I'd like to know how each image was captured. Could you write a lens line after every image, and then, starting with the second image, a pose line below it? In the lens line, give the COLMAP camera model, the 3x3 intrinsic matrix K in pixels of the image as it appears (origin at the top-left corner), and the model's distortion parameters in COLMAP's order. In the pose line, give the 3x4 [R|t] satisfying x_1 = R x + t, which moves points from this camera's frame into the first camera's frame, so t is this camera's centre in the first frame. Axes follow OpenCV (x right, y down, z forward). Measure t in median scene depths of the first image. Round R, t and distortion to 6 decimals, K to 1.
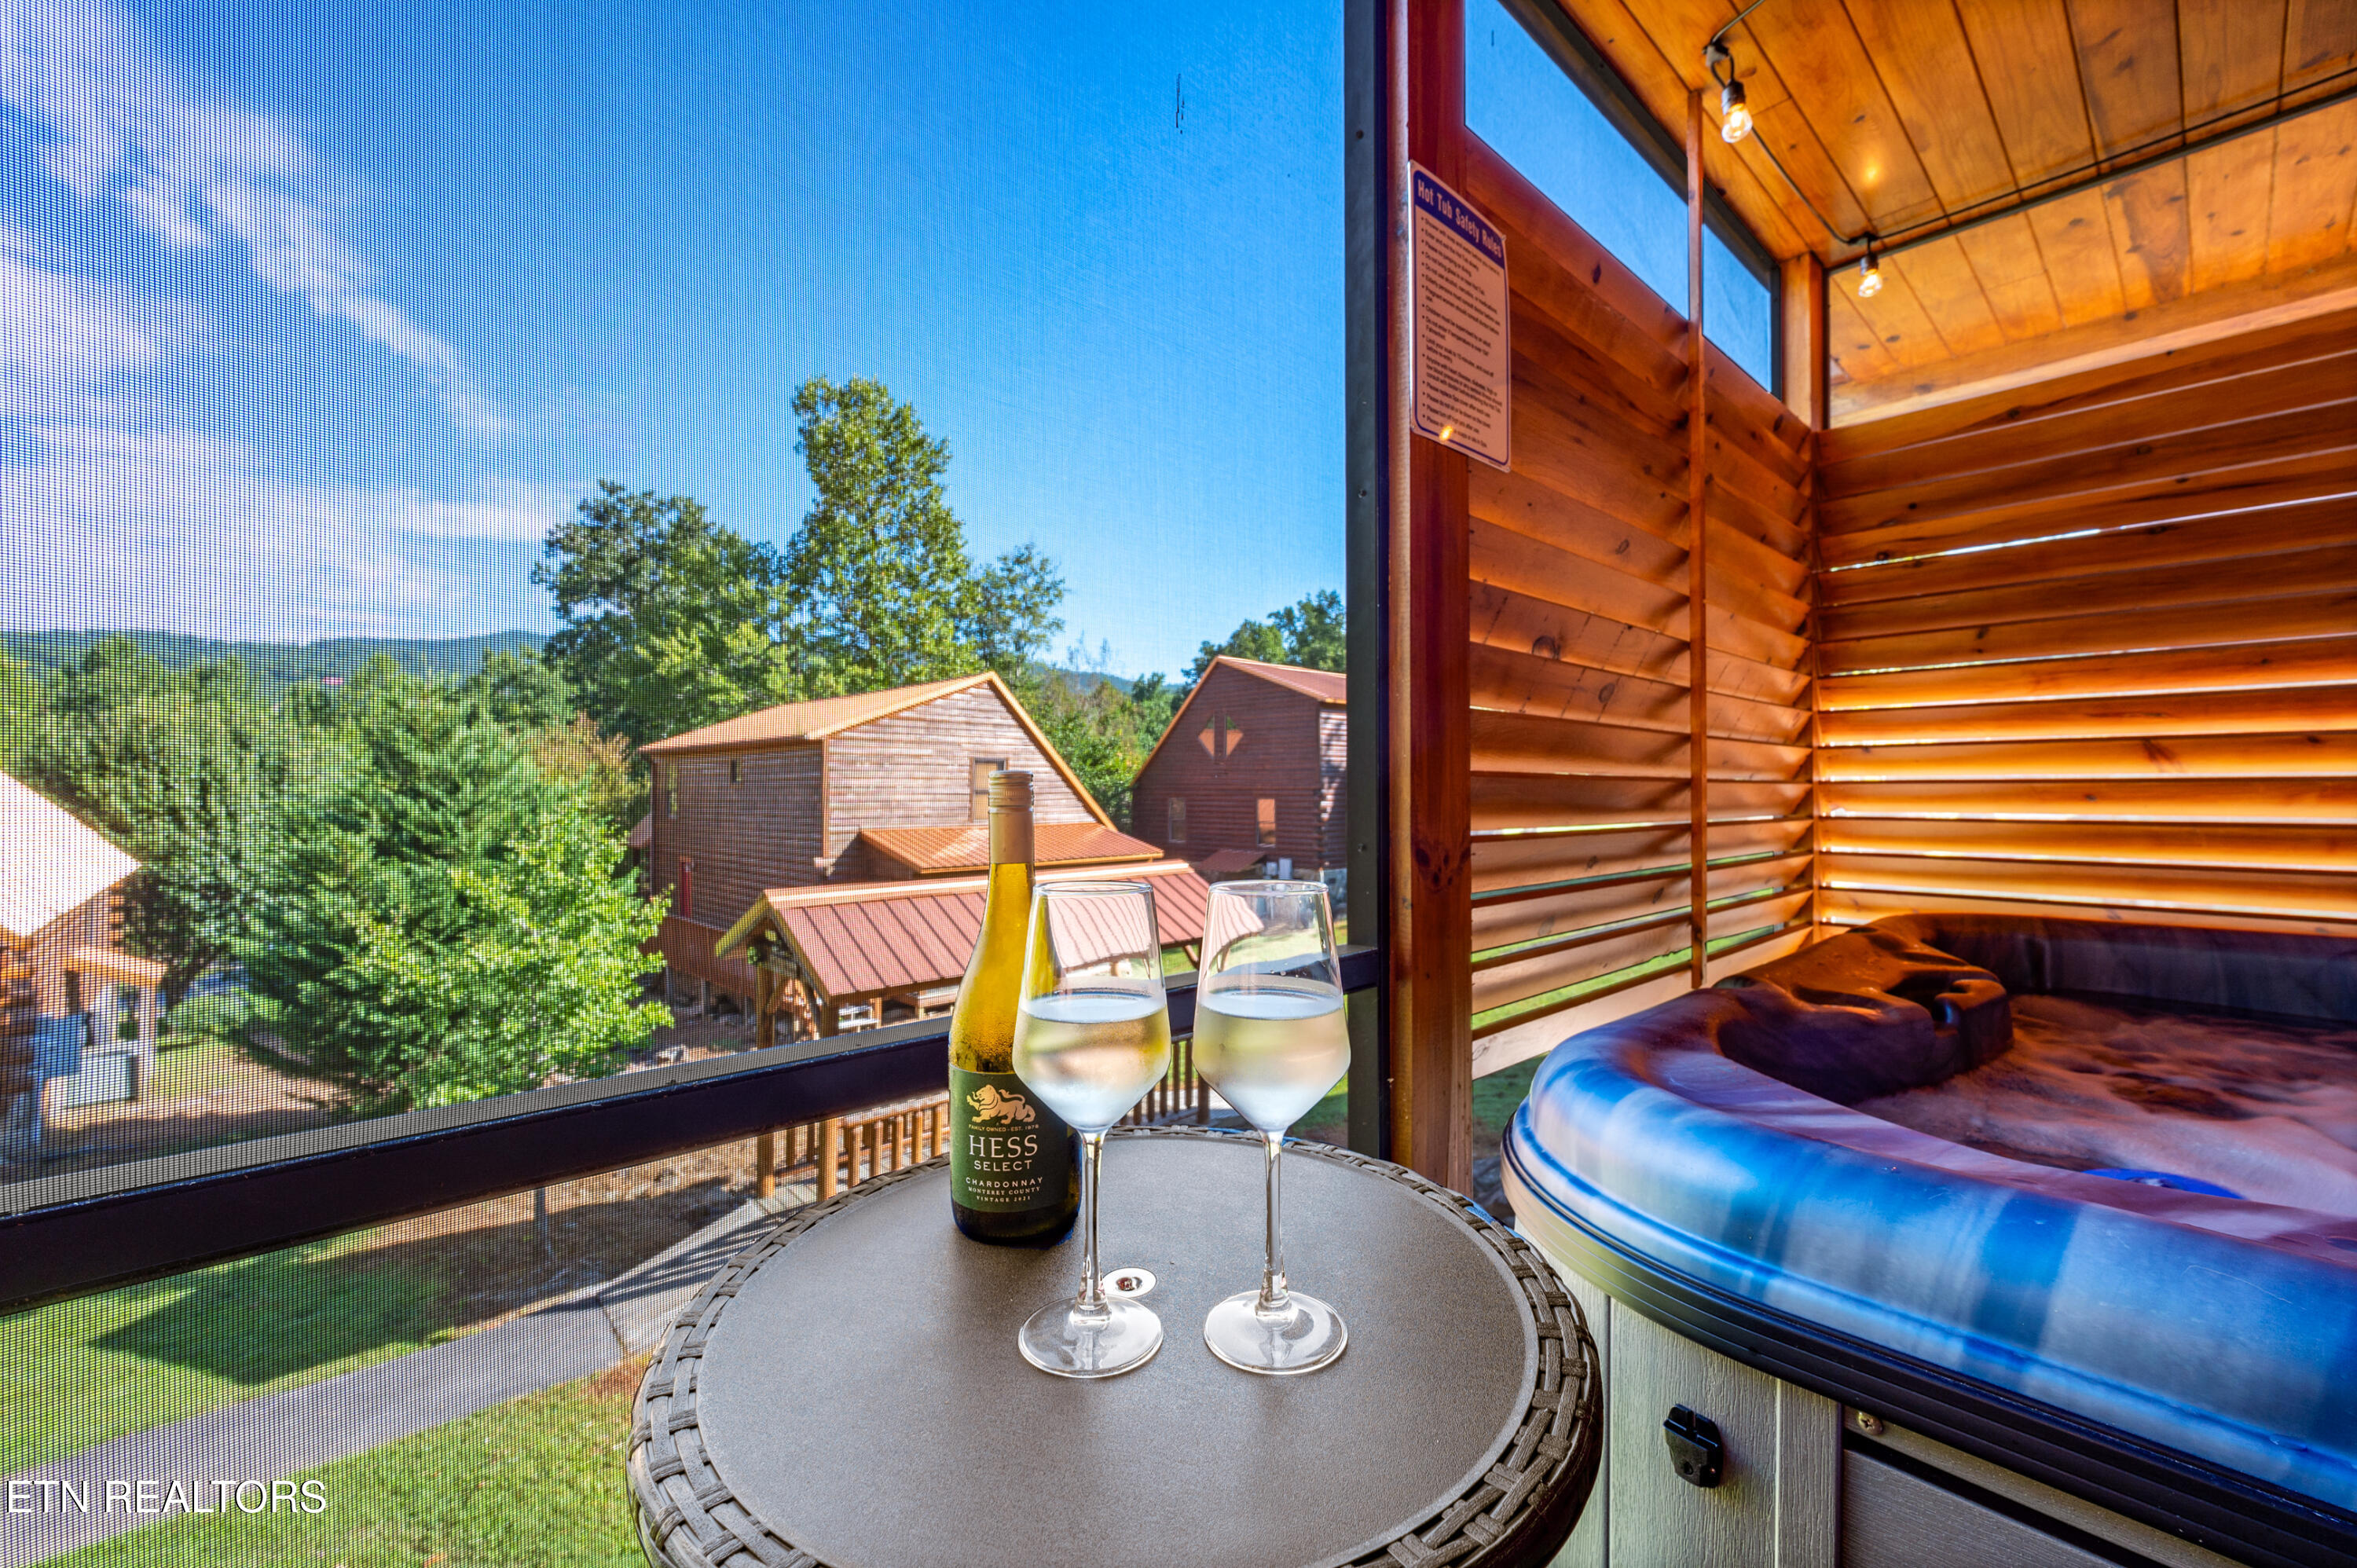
lens RADIAL K [[955.3, 0, 1176.4], [0, 955.3, 794.2], [0, 0, 1]] dist [-0.000388, 0.000028]
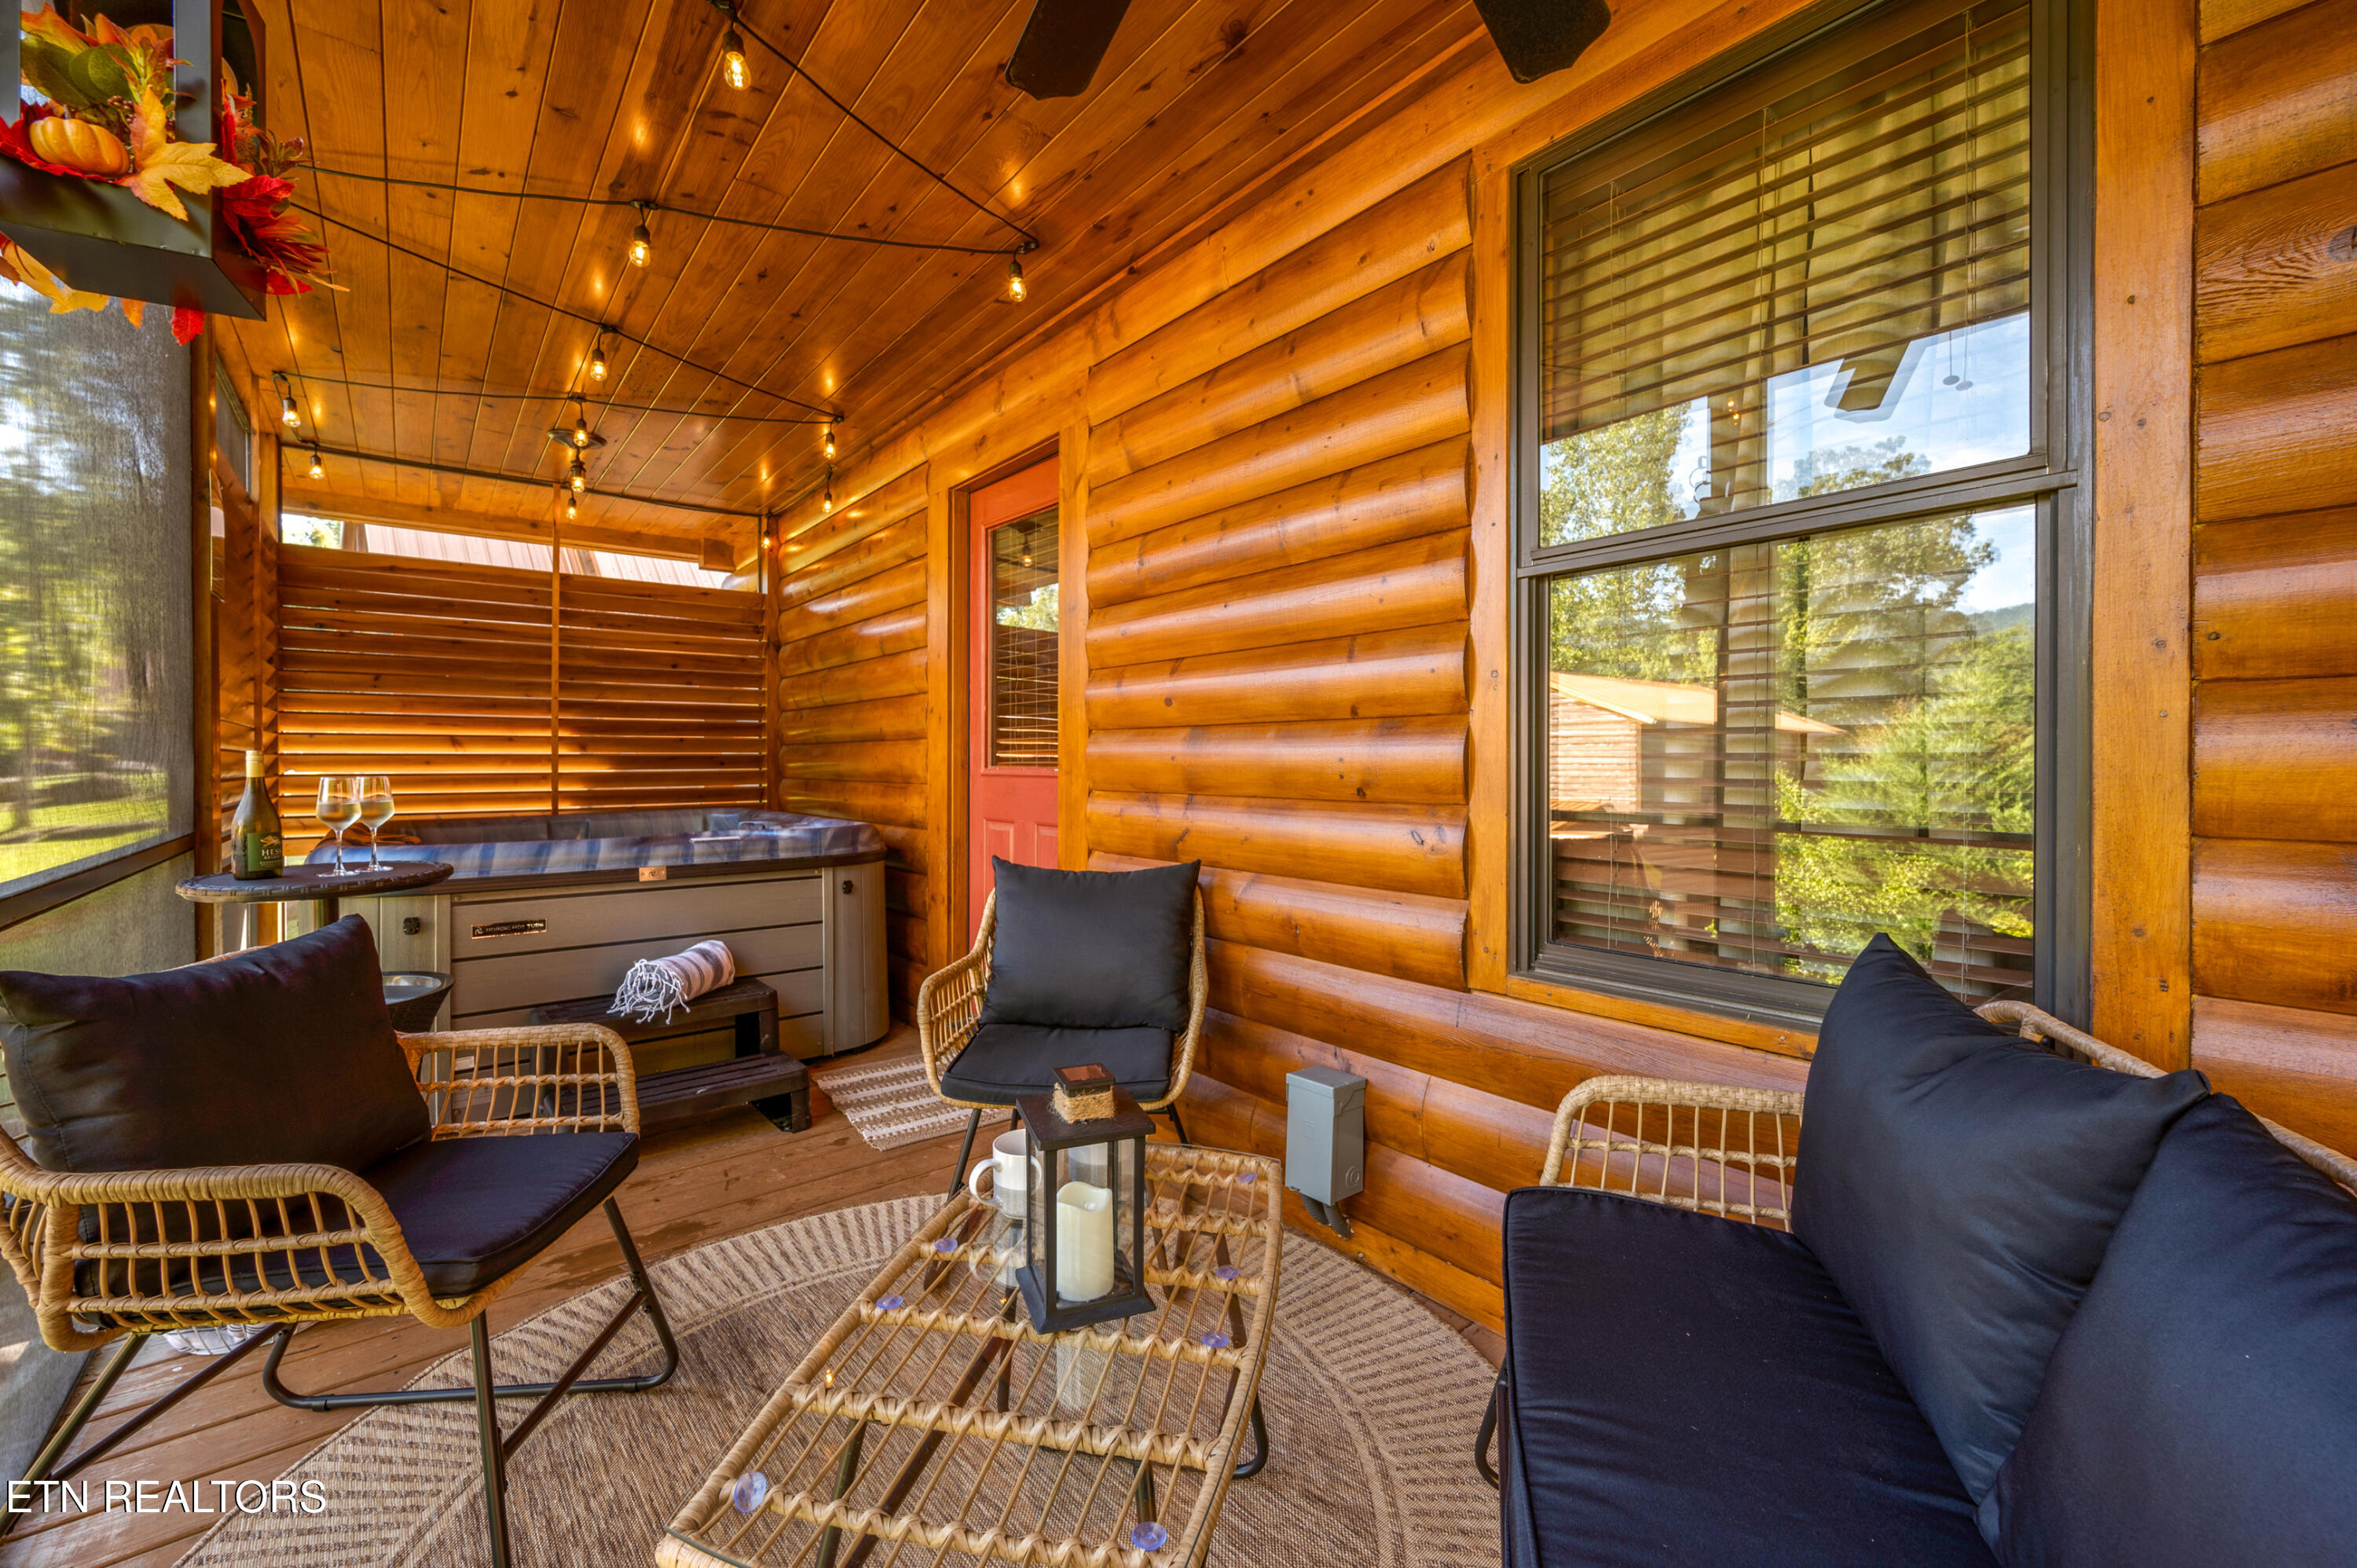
lens RADIAL K [[955.3, 0, 1176.4], [0, 955.3, 794.2], [0, 0, 1]] dist [-0.000388, 0.000028]
pose [[0.061562, -0.016269, 0.997971, -0.989742], [-0.003224, 0.999859, 0.016499, 0.031290], [-0.998098, -0.004233, 0.061501, -0.735359]]
